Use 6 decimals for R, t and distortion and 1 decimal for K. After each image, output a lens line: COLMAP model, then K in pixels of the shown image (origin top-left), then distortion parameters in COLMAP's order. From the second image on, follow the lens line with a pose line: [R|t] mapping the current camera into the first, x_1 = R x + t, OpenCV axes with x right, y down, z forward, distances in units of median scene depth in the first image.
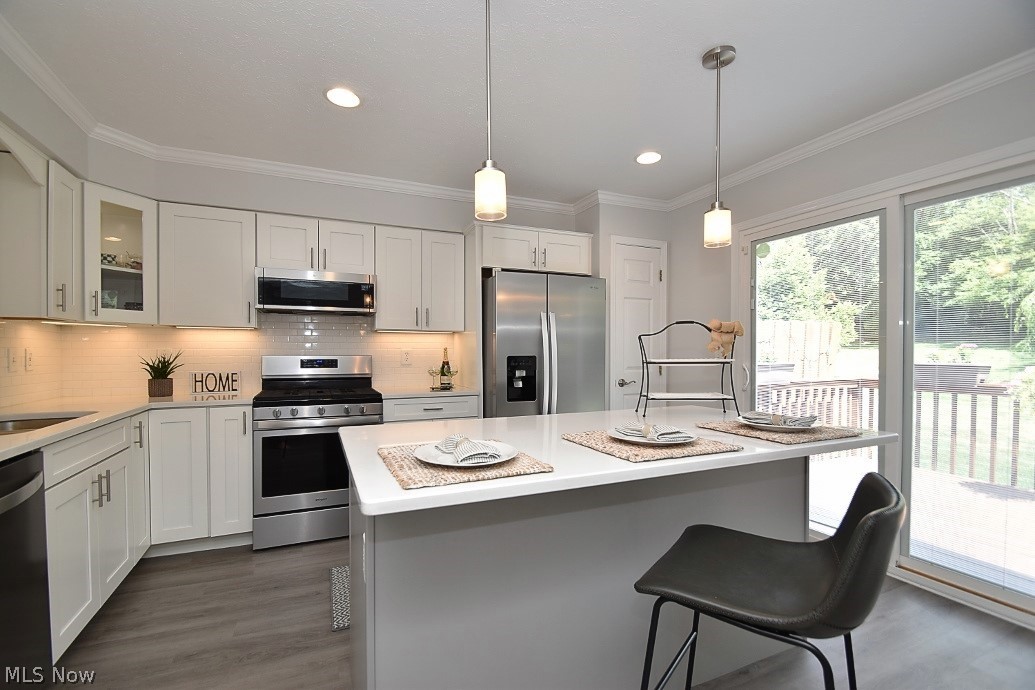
lens RADIAL K [[454.3, 0, 507.4], [0, 454.3, 355.6], [0, 0, 1]] dist [0.003722, -0.008617]
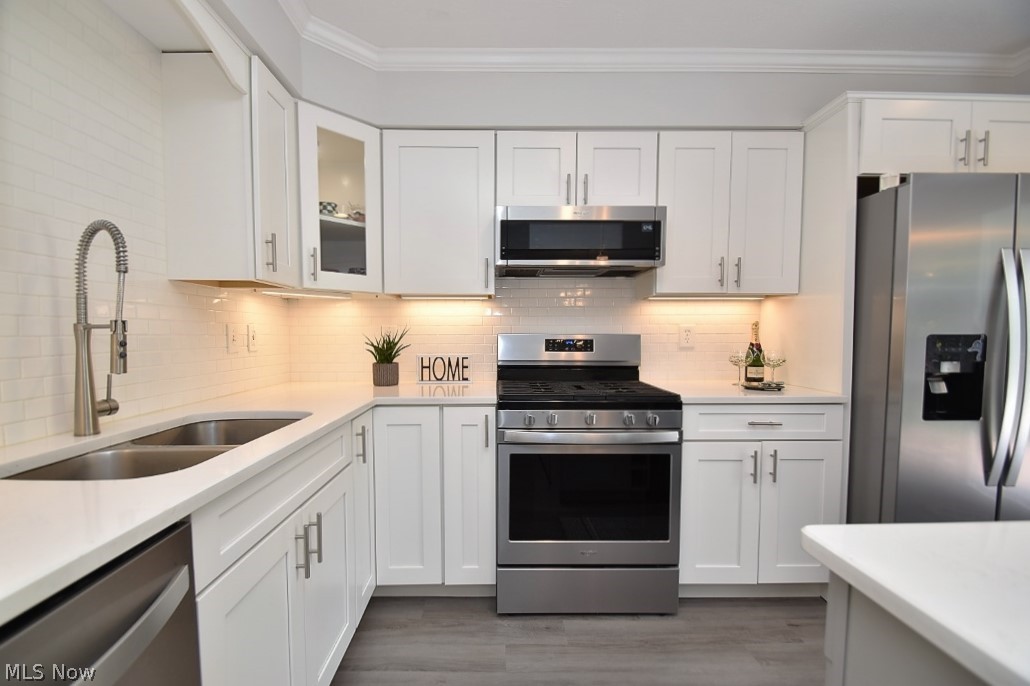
lens RADIAL K [[452.1, 0, 502.3], [0, 452.1, 355.3], [0, 0, 1]] dist [0.003722, -0.008617]
pose [[0.922110, 0.017032, -0.386552, -0.277036], [-0.001706, 0.999200, 0.039958, 0.005483], [0.386923, -0.036186, 0.921402, 0.359578]]
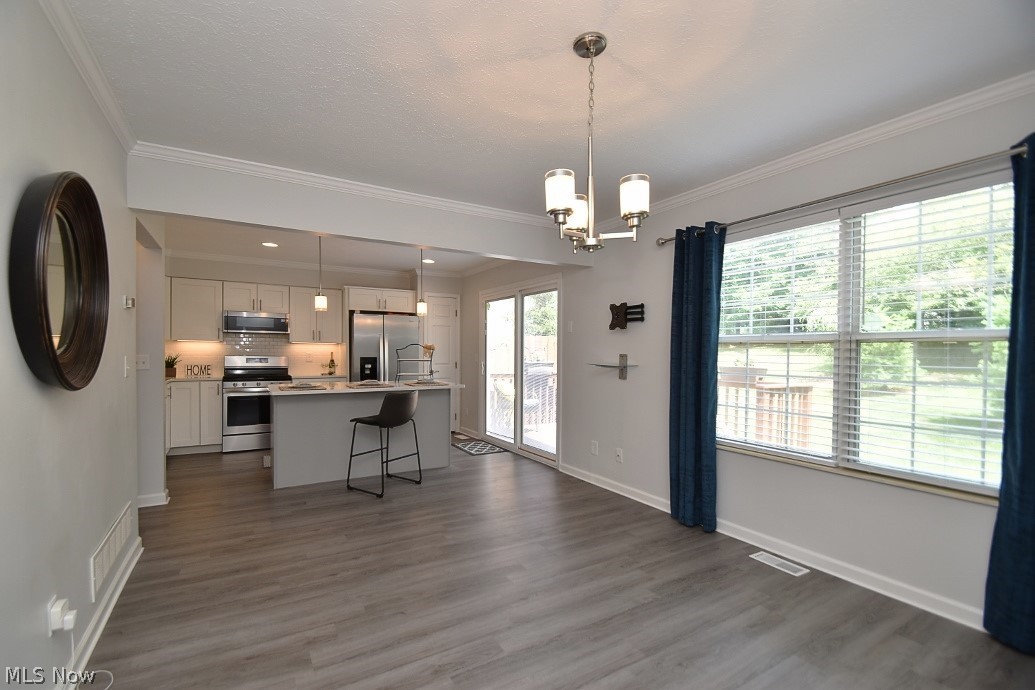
lens RADIAL K [[454.3, 0, 503.8], [0, 454.3, 356.8], [0, 0, 1]] dist [0.003722, -0.008617]
pose [[0.993658, 0.006669, 0.112244, 0.426547], [-0.007018, 0.999972, 0.002717, -0.010476], [-0.112223, -0.003488, 0.993677, -1.078574]]
